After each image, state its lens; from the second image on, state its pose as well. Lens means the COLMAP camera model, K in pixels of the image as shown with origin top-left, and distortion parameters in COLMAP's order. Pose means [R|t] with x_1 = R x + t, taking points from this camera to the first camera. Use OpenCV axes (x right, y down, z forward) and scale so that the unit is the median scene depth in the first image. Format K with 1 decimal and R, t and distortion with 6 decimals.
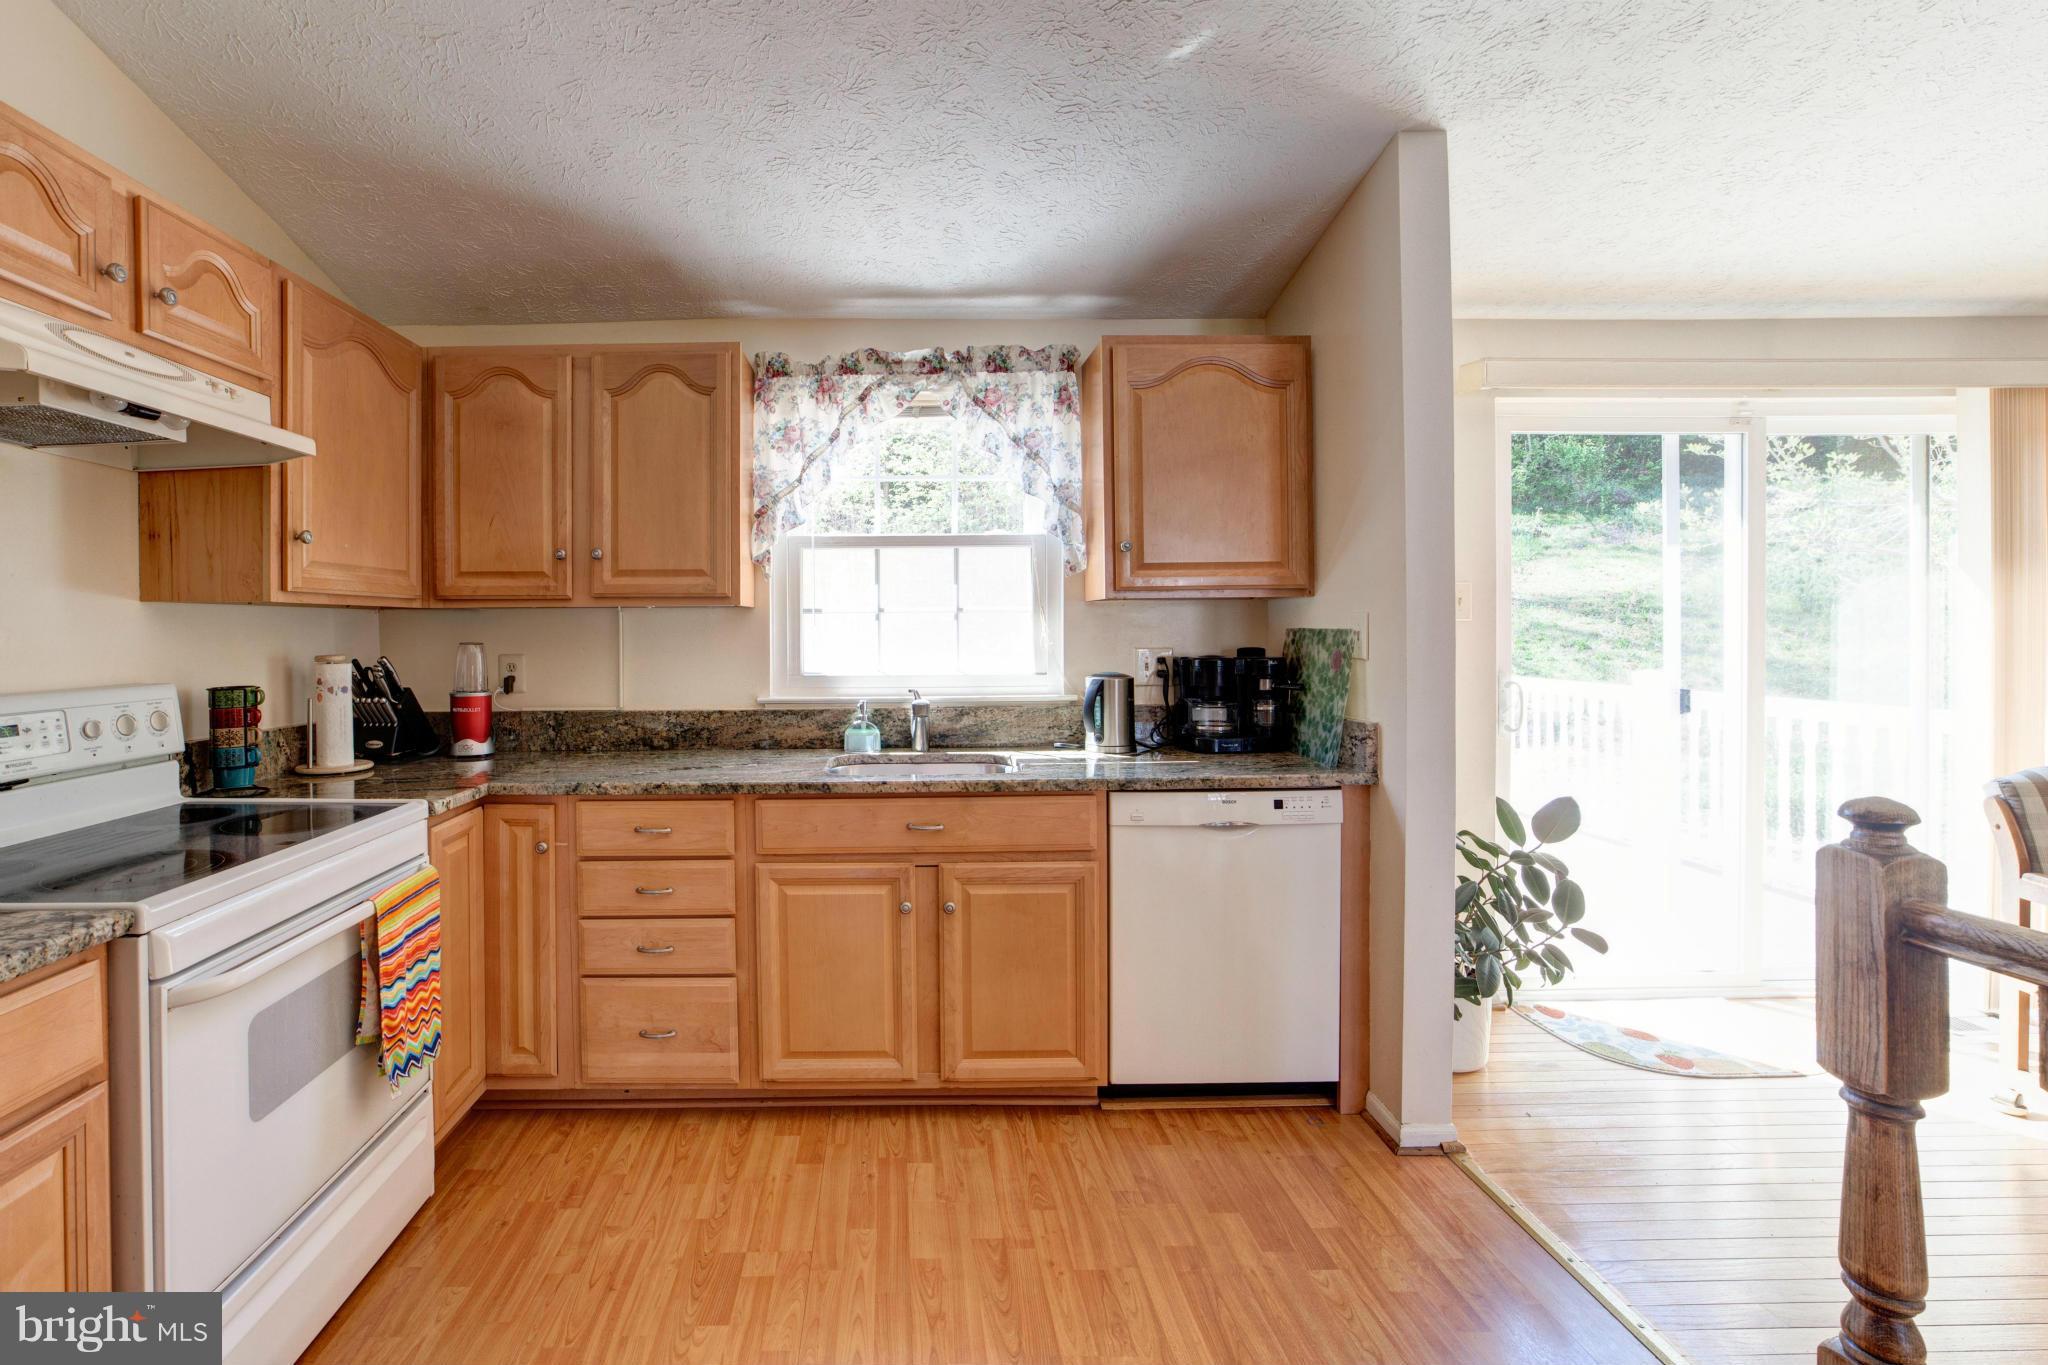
lens RADIAL K [[838.6, 0, 1048.1], [0, 838.6, 626.5], [0, 0, 1]] dist [-0.030497, 0.000119]
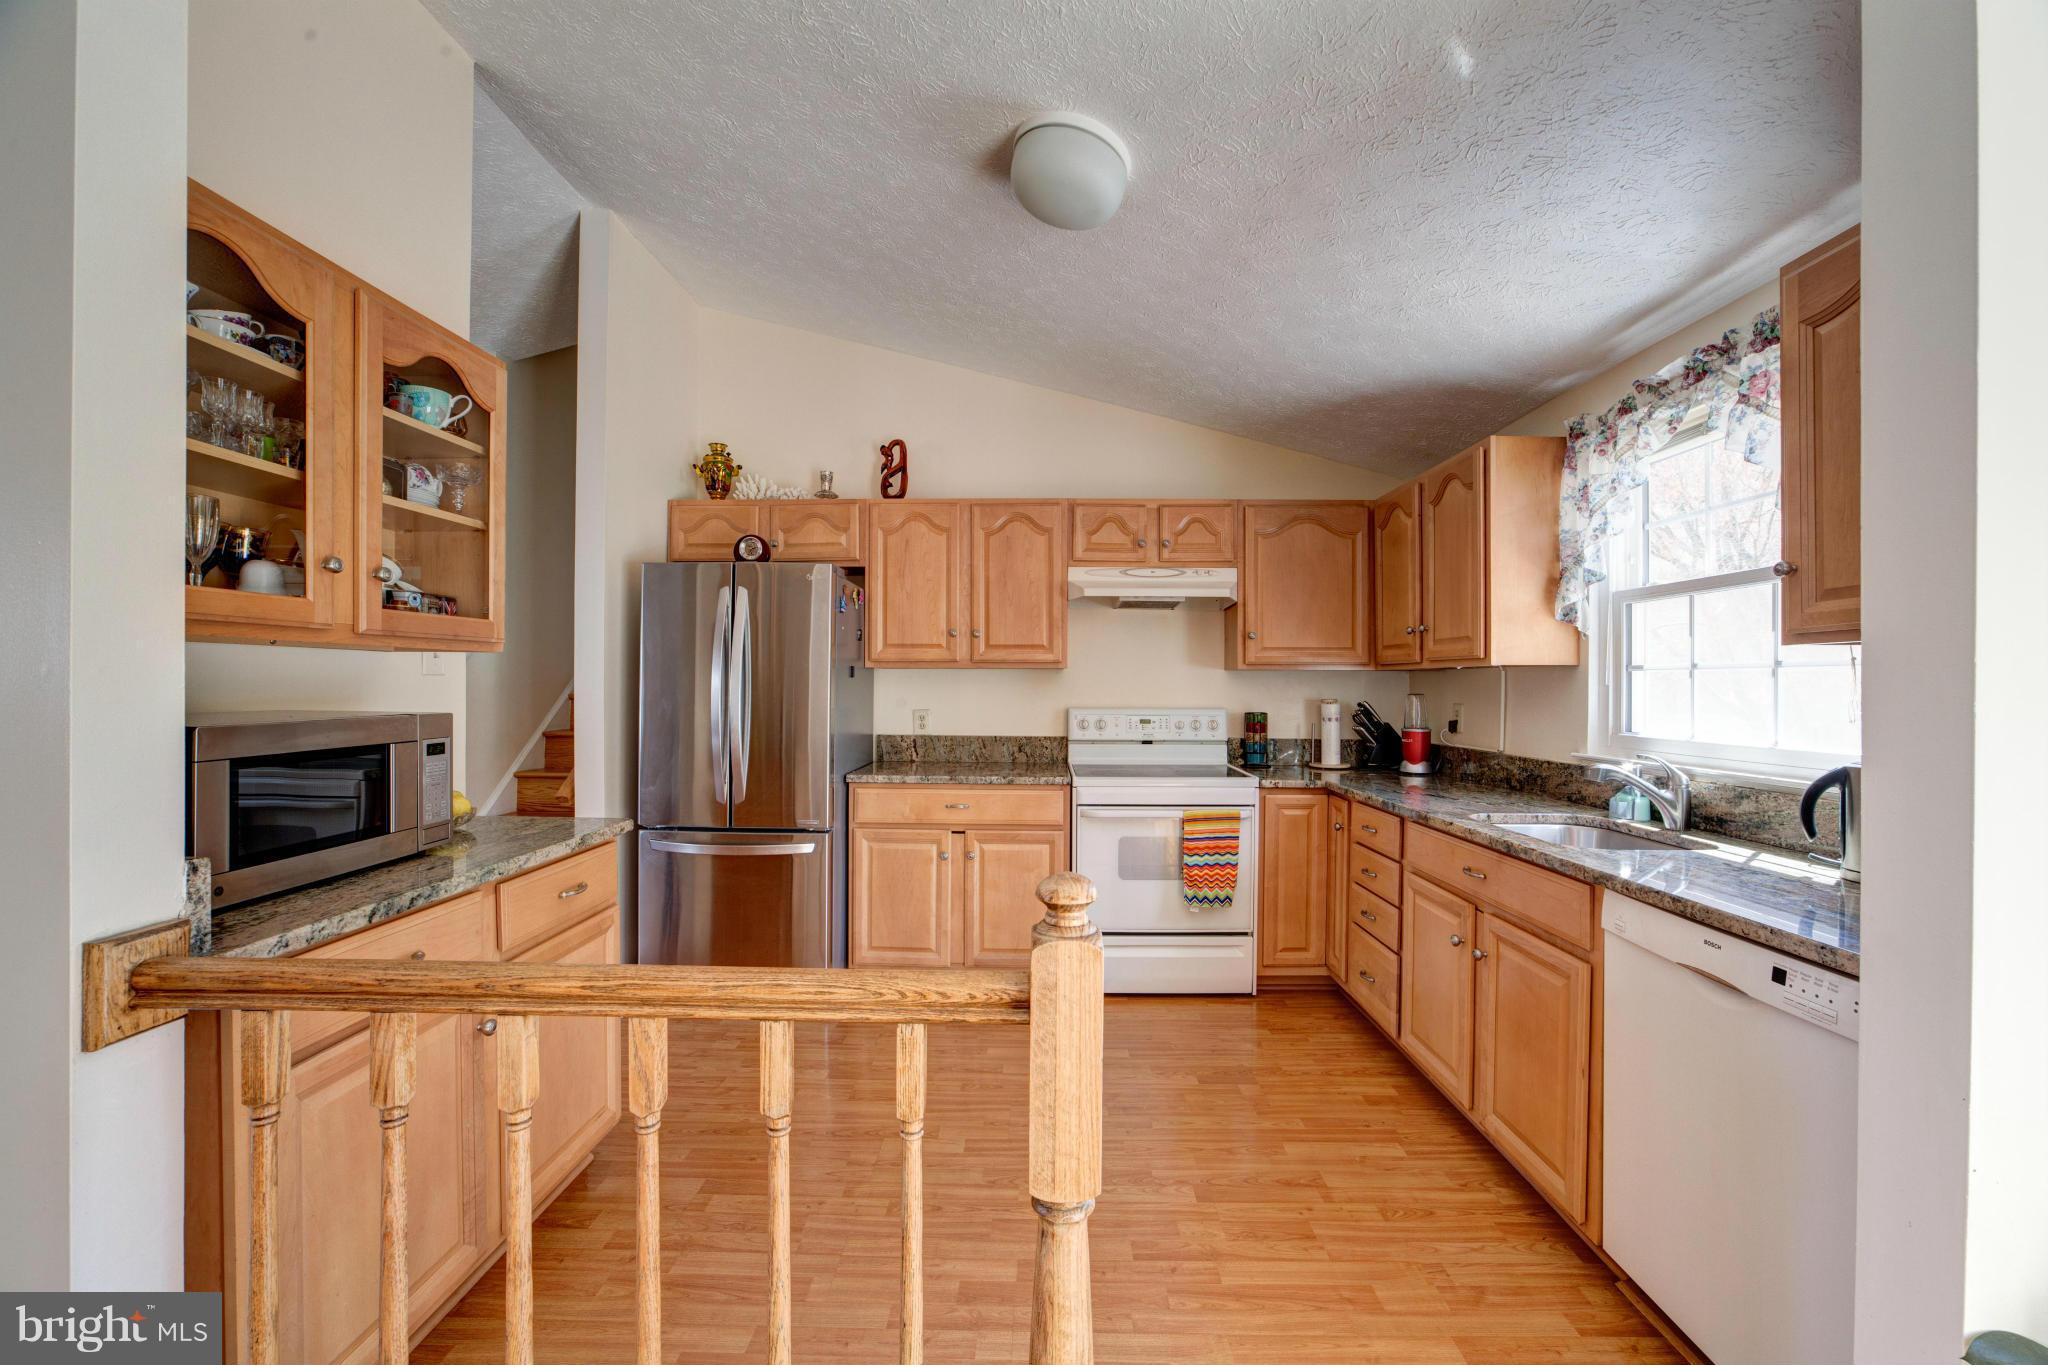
lens RADIAL K [[803.0, 0, 1019.2], [0, 803.0, 671.1], [0, 0, 1]] dist [0.023861, 0.000157]
pose [[-0.036361, -0.010536, -0.999283, 0.770838], [-0.003987, 0.999938, -0.010398, -0.002661], [0.999331, 0.003606, -0.036401, 0.392428]]
